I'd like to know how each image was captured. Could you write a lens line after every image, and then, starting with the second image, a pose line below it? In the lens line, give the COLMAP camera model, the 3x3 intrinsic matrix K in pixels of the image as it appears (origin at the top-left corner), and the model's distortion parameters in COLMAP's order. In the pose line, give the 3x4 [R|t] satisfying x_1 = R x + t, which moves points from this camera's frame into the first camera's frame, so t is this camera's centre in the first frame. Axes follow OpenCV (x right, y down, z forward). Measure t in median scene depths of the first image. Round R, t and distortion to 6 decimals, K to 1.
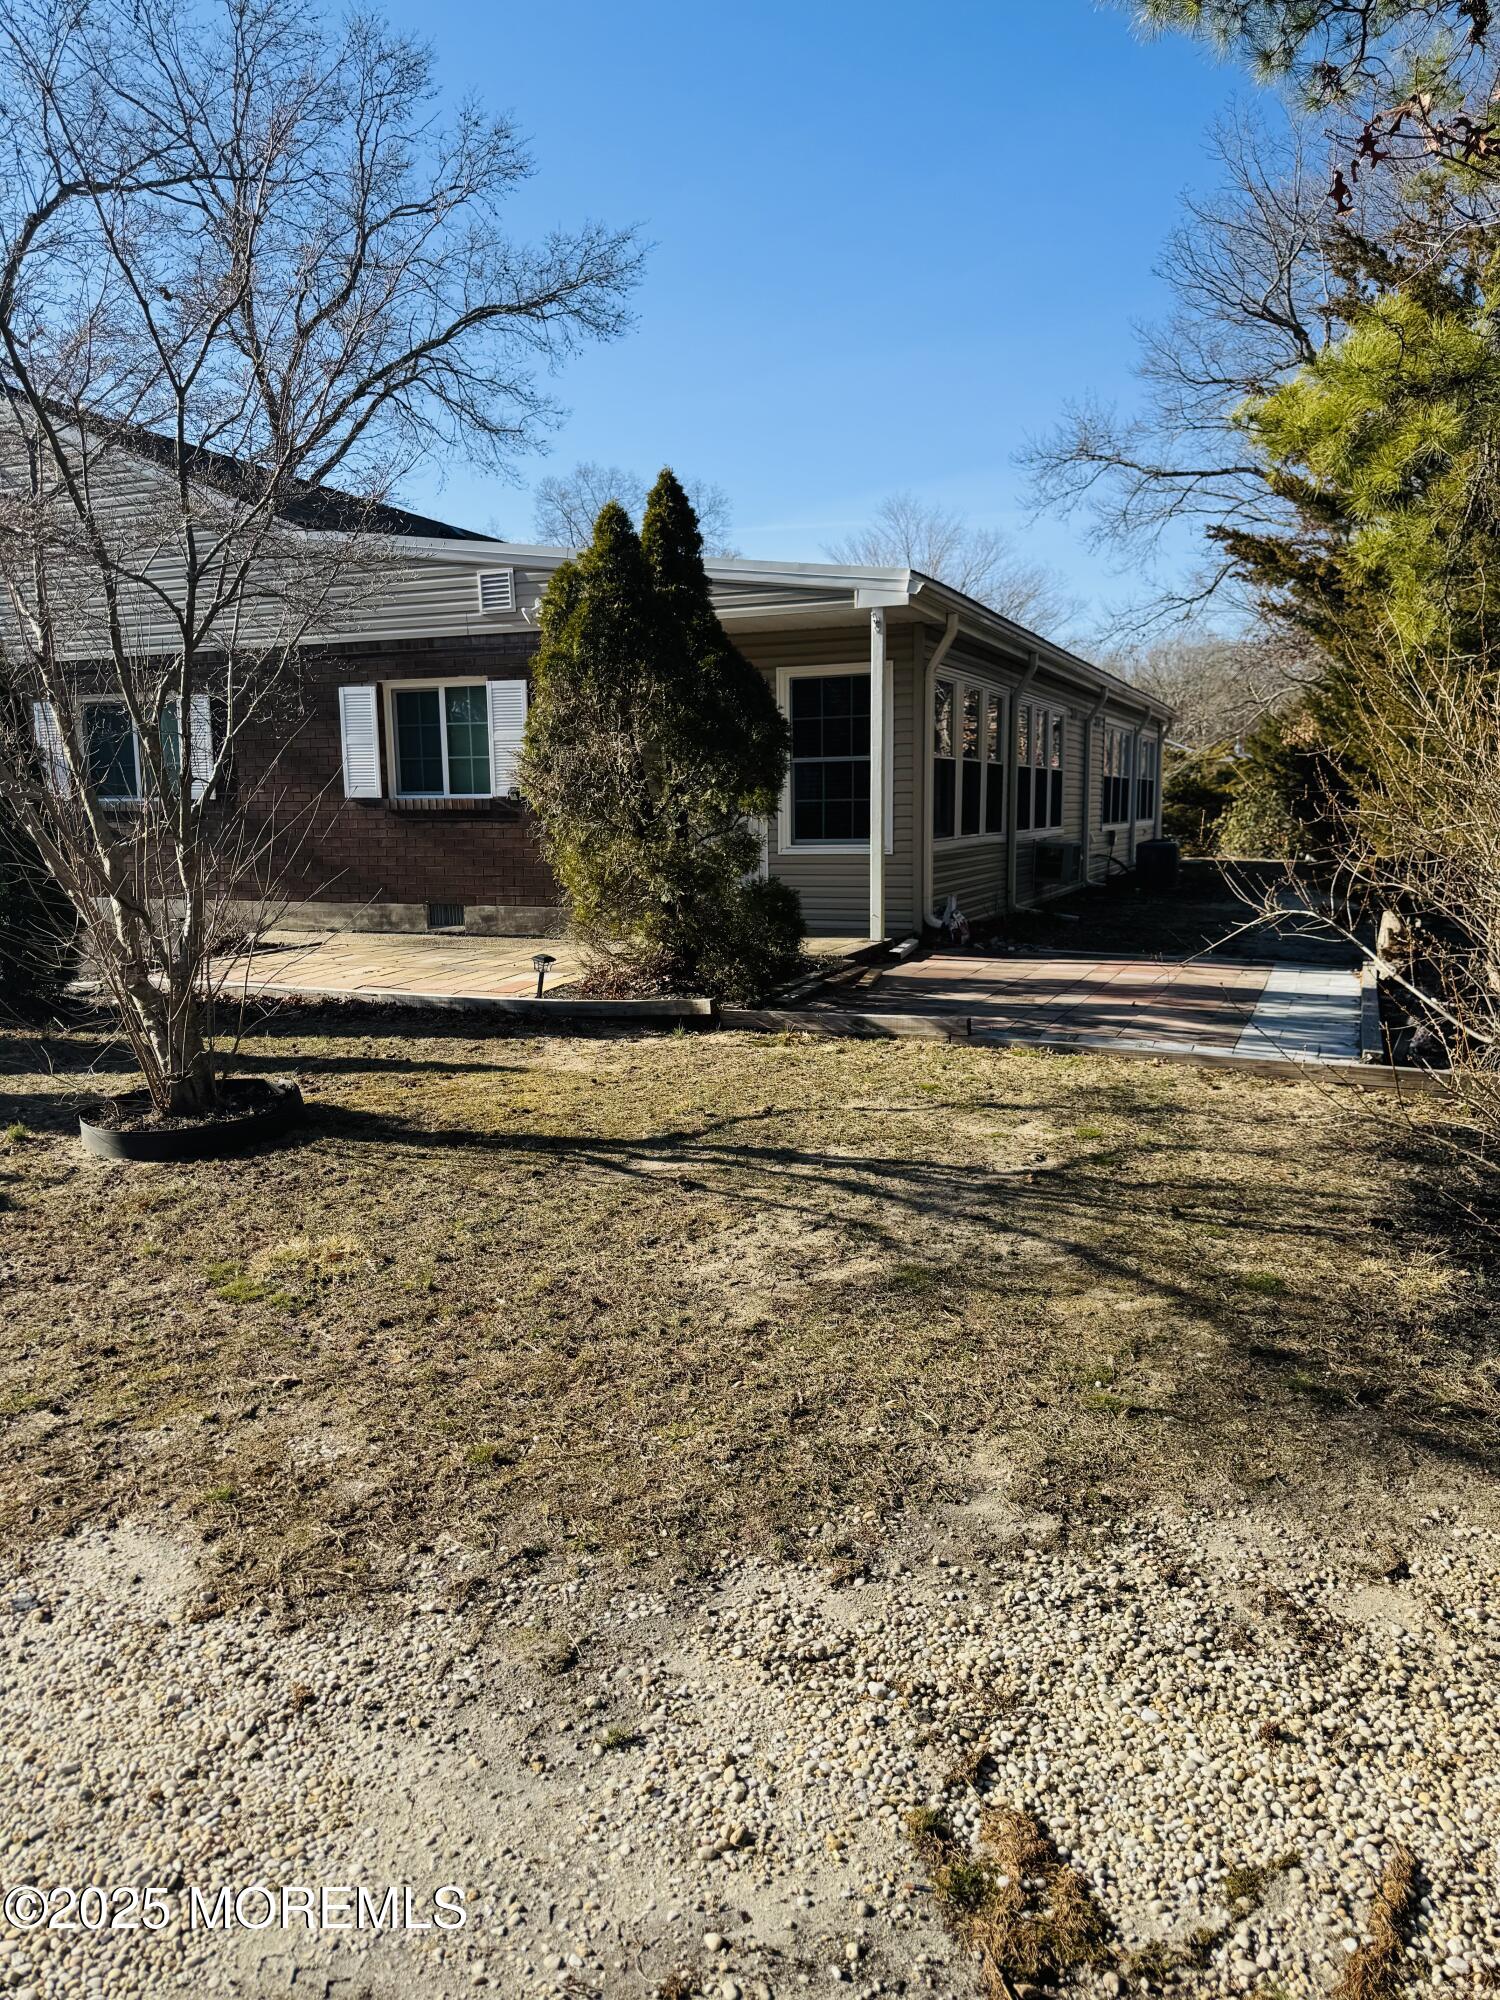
lens RADIAL K [[1407.5, 0, 737.6], [0, 1407.5, 1002.6], [0, 0, 1]] dist [0.023971, -0.027958]
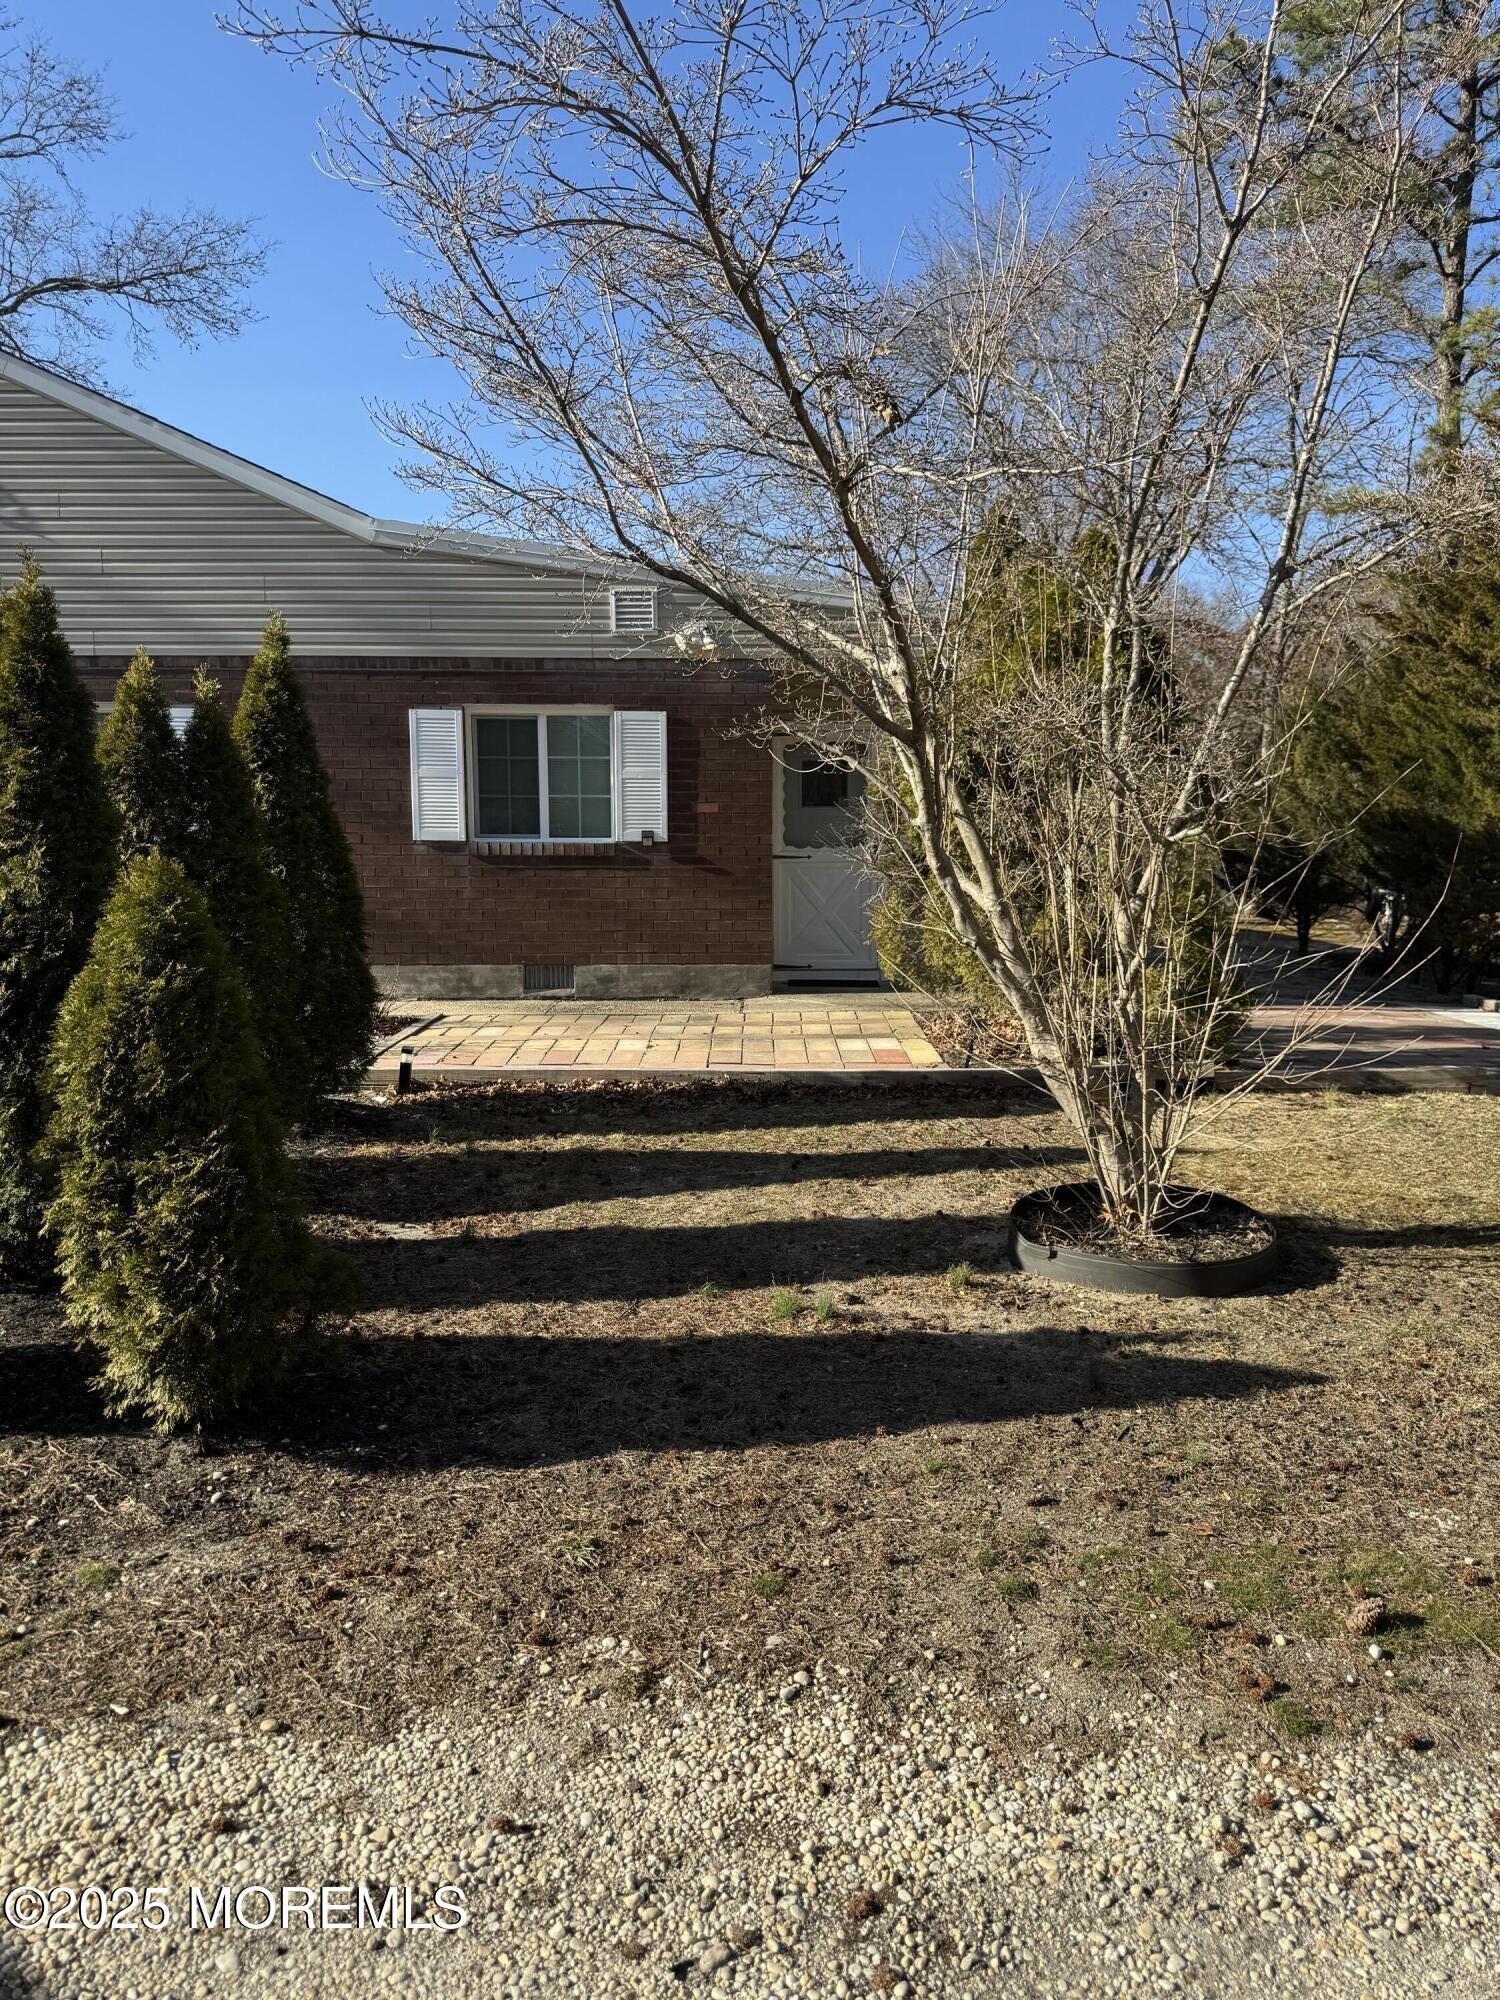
lens RADIAL K [[1407.5, 0, 737.6], [0, 1407.5, 1002.6], [0, 0, 1]] dist [0.023971, -0.027958]
pose [[0.923730, -0.032134, 0.381694, -0.430536], [0.044063, 0.998774, -0.022551, -0.021658], [-0.380501, 0.037650, 0.924014, 0.157005]]
